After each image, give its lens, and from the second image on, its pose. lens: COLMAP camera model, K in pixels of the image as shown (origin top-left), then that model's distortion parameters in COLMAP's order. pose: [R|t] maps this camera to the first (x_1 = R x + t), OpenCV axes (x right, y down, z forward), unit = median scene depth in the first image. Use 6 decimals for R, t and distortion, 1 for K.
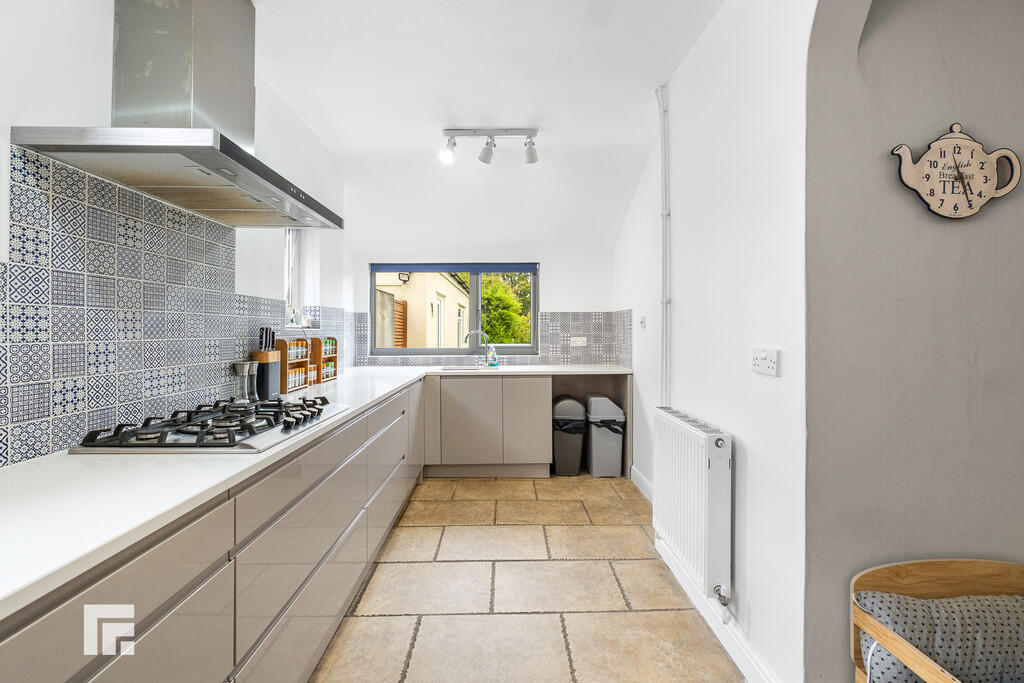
lens RADIAL K [[446.9, 0, 514.2], [0, 446.9, 330.8], [0, 0, 1]] dist [-0.003414, 0.000587]
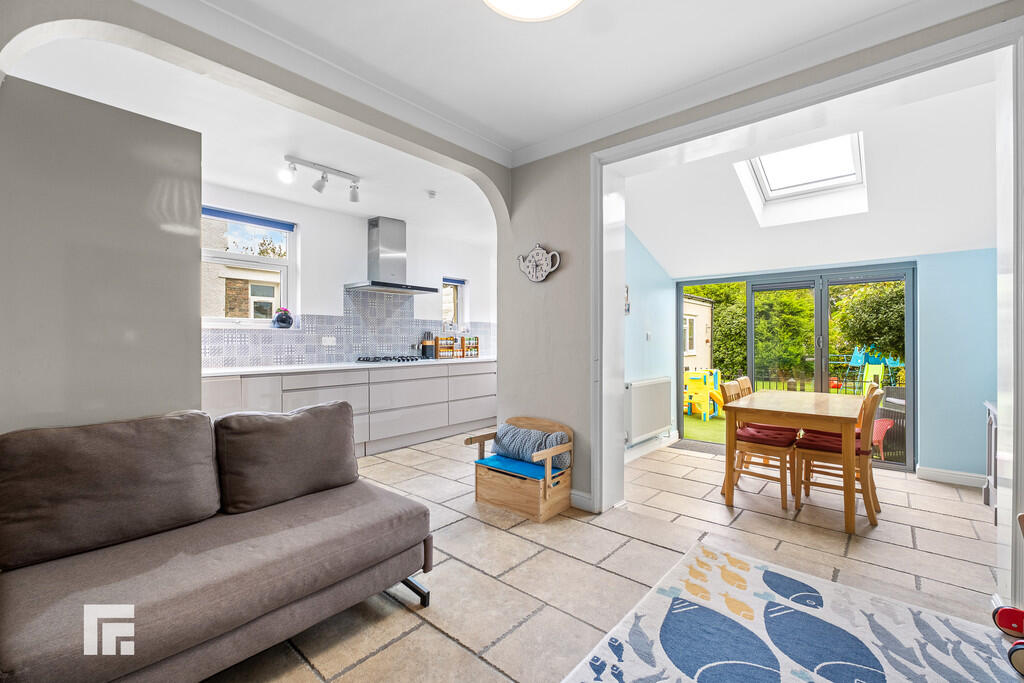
lens RADIAL K [[446.9, 0, 513.6], [0, 446.9, 338.5], [0, 0, 1]] dist [-0.003414, 0.000587]
pose [[0.738179, -0.004446, -0.674590, 2.573526], [0.001250, 0.999986, -0.005223, 0.078058], [0.674603, 0.003012, 0.738174, -0.933596]]
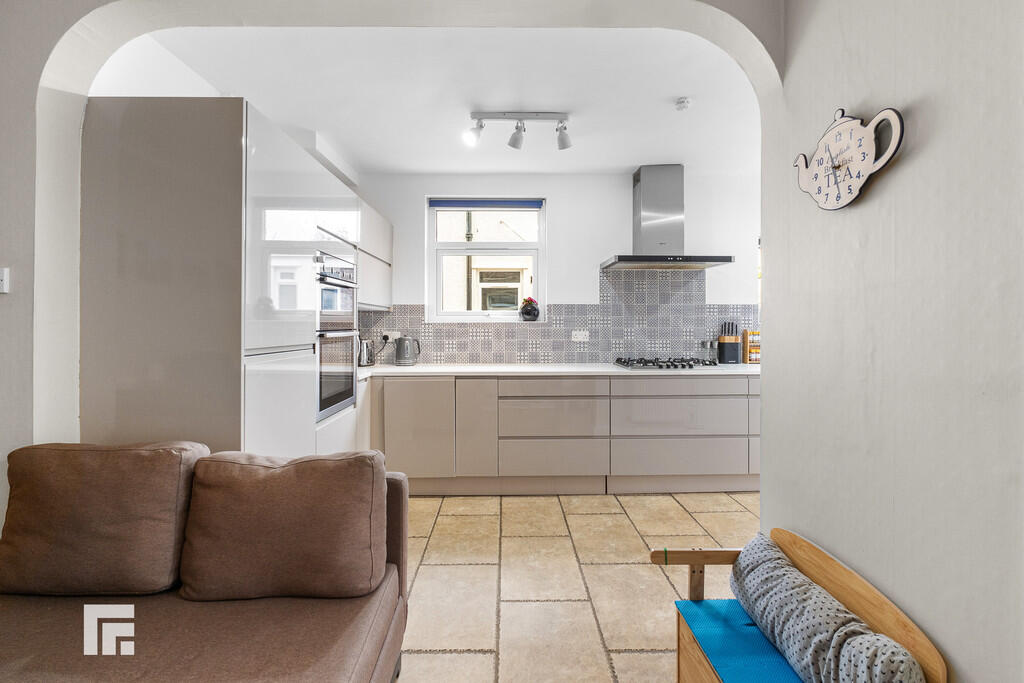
lens RADIAL K [[446.9, 0, 508.1], [0, 446.9, 323.7], [0, 0, 1]] dist [-0.003414, 0.000587]
pose [[-0.015470, 0.000755, -0.999880, 1.962500], [0.001282, 0.999999, 0.000736, -0.005790], [0.999880, -0.001271, -0.015471, 0.300439]]
